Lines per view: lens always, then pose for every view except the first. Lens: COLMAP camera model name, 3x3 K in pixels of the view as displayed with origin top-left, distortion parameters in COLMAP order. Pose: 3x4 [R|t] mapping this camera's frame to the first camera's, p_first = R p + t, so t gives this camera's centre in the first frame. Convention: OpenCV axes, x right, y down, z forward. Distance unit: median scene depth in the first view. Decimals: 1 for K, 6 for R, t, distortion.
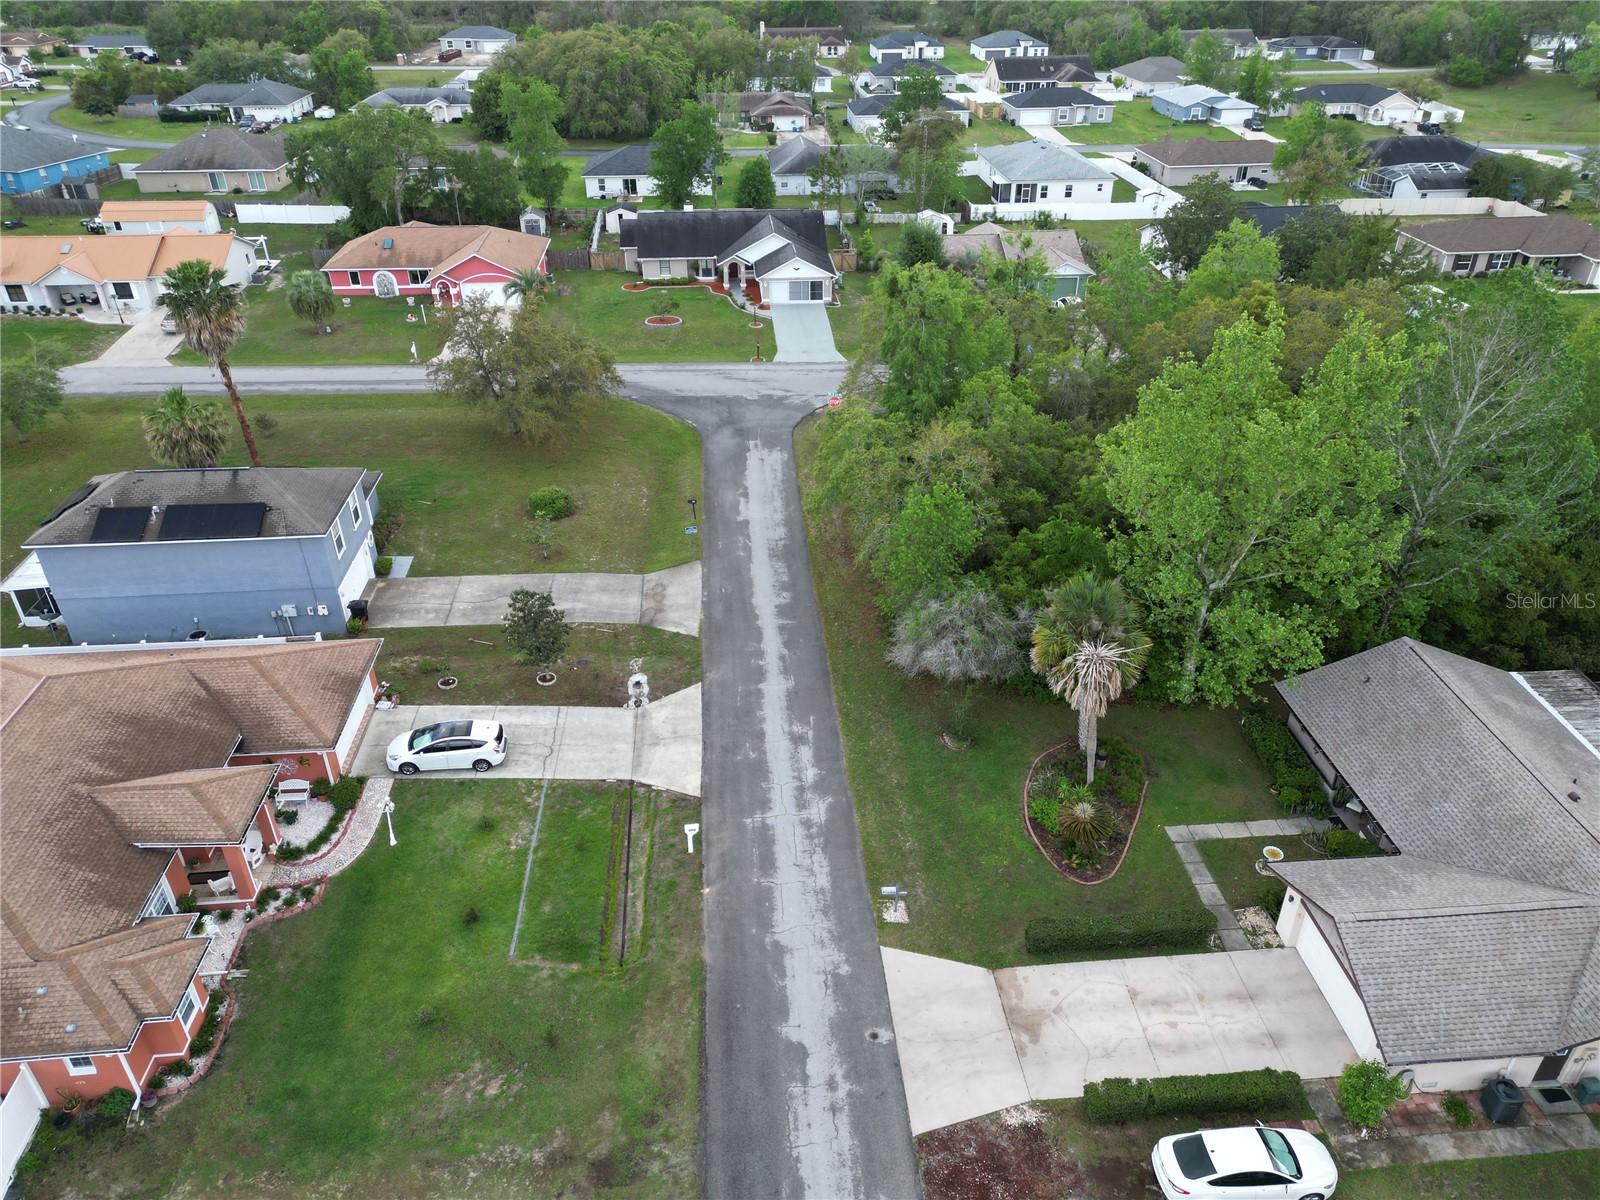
lens RADIAL K [[1116.8, 0, 800.0], [0, 1116.8, 600.0], [0, 0, 1]] dist [0.013051, 0.003413]
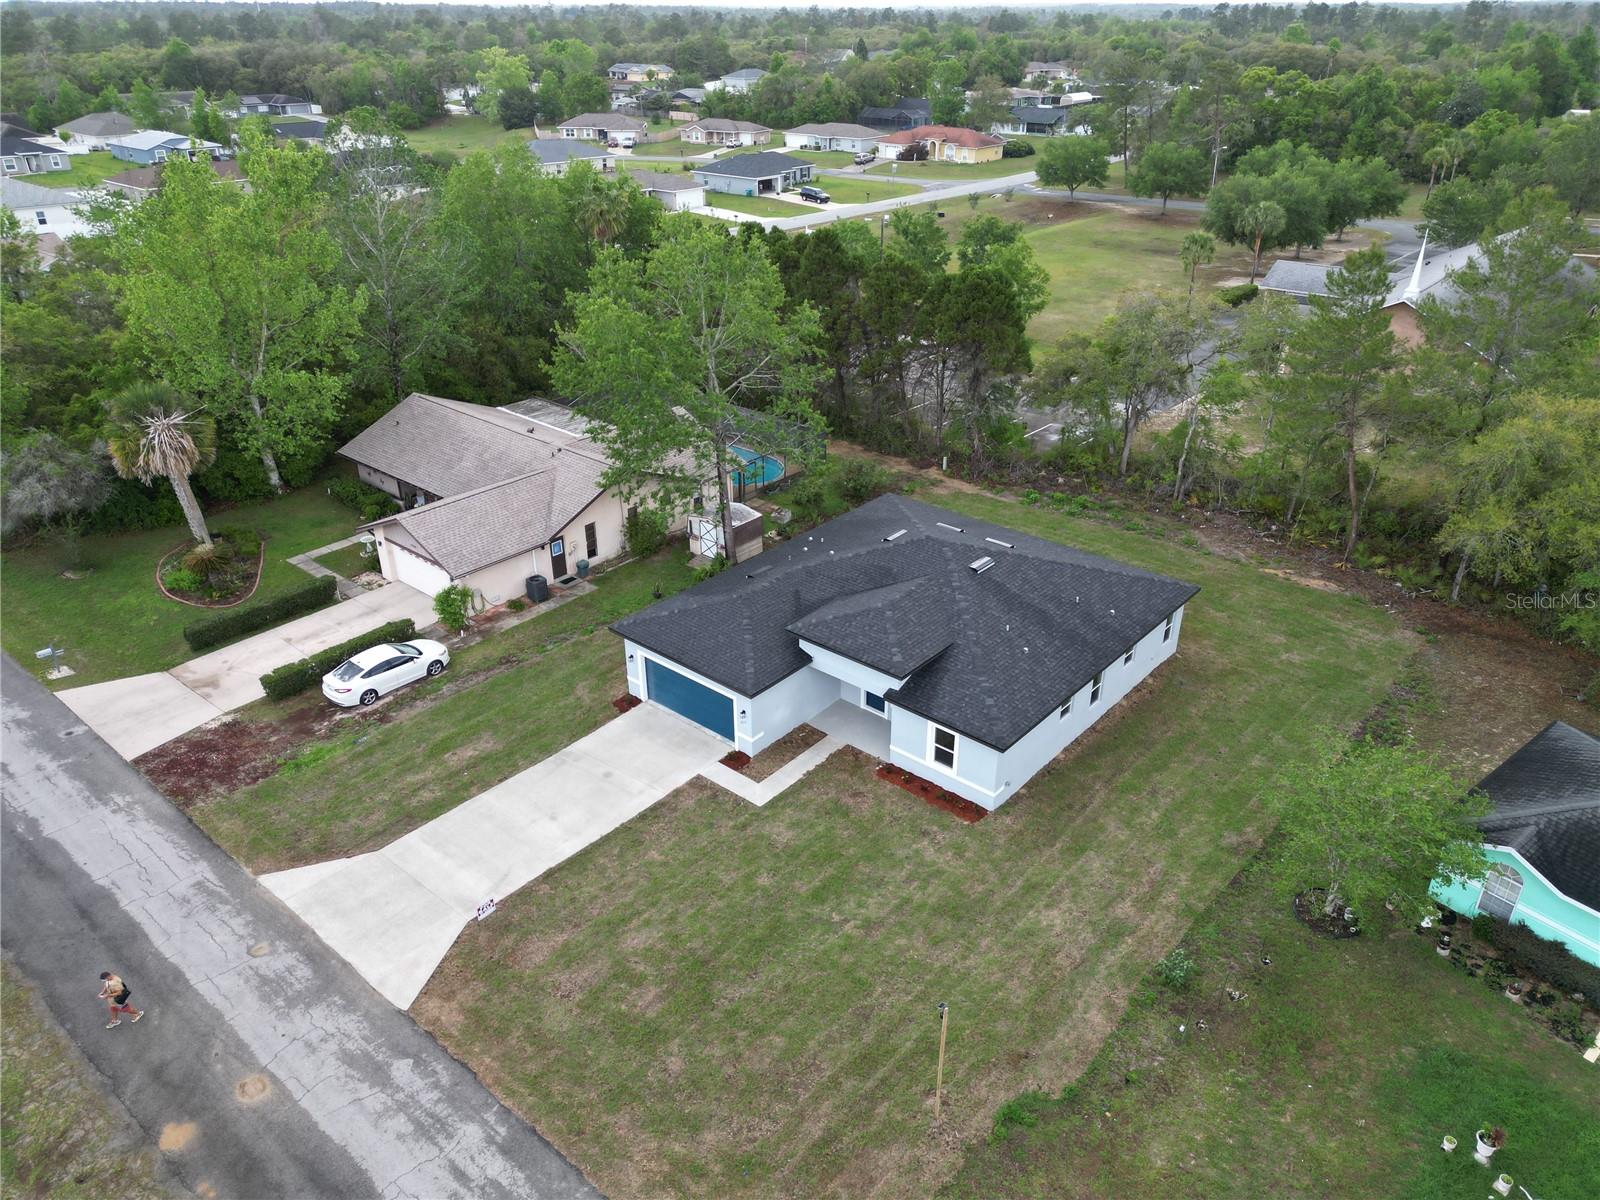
lens RADIAL K [[1118.9, 0, 809.8], [0, 1118.9, 594.8], [0, 0, 1]] dist [0.091459, -0.091353]
pose [[0.702132, -0.315744, 0.638213, -0.097048], [0.363212, 0.929748, 0.060386, 0.420682], [-0.612444, 0.189408, 0.767488, -0.370713]]
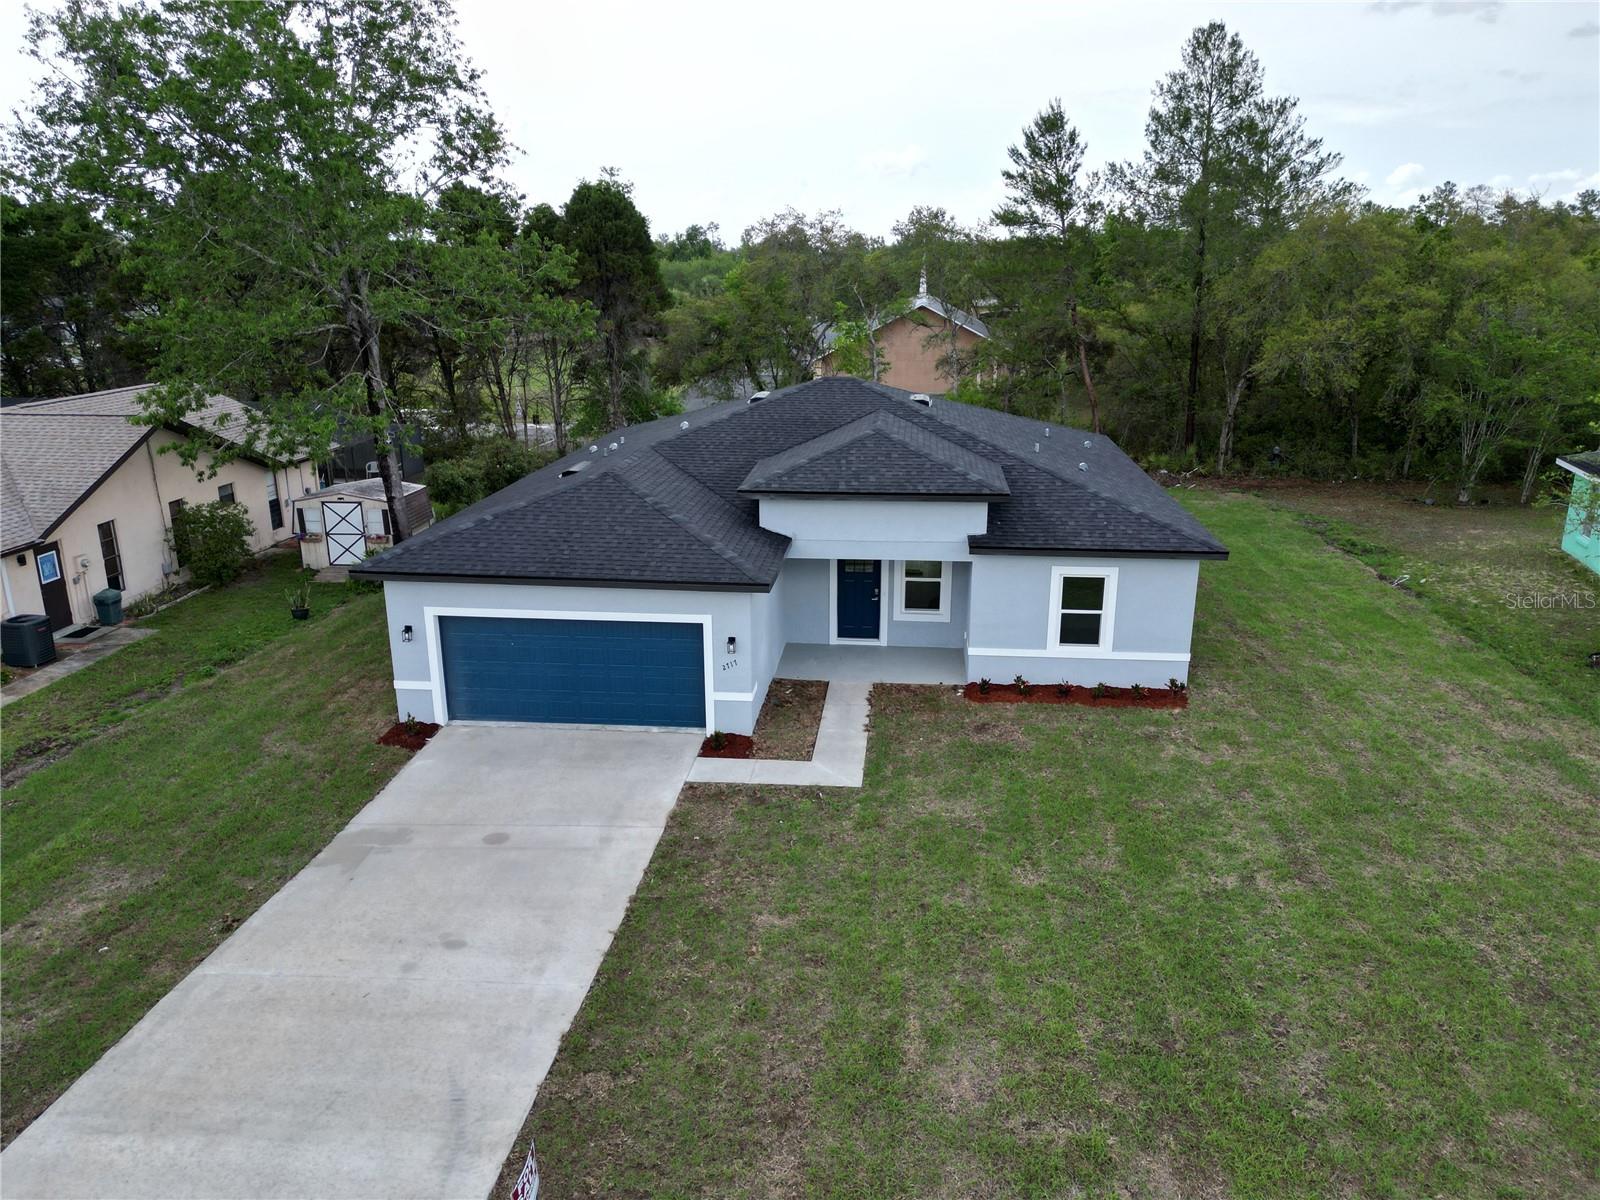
lens RADIAL K [[1118.9, 0, 809.8], [0, 1118.9, 594.8], [0, 0, 1]] dist [0.091459, -0.091353]
pose [[0.172045, -0.266536, 0.948345, 0.005044], [0.513060, 0.846066, 0.144713, 0.486795], [-0.840934, 0.461661, 0.282311, 0.288320]]
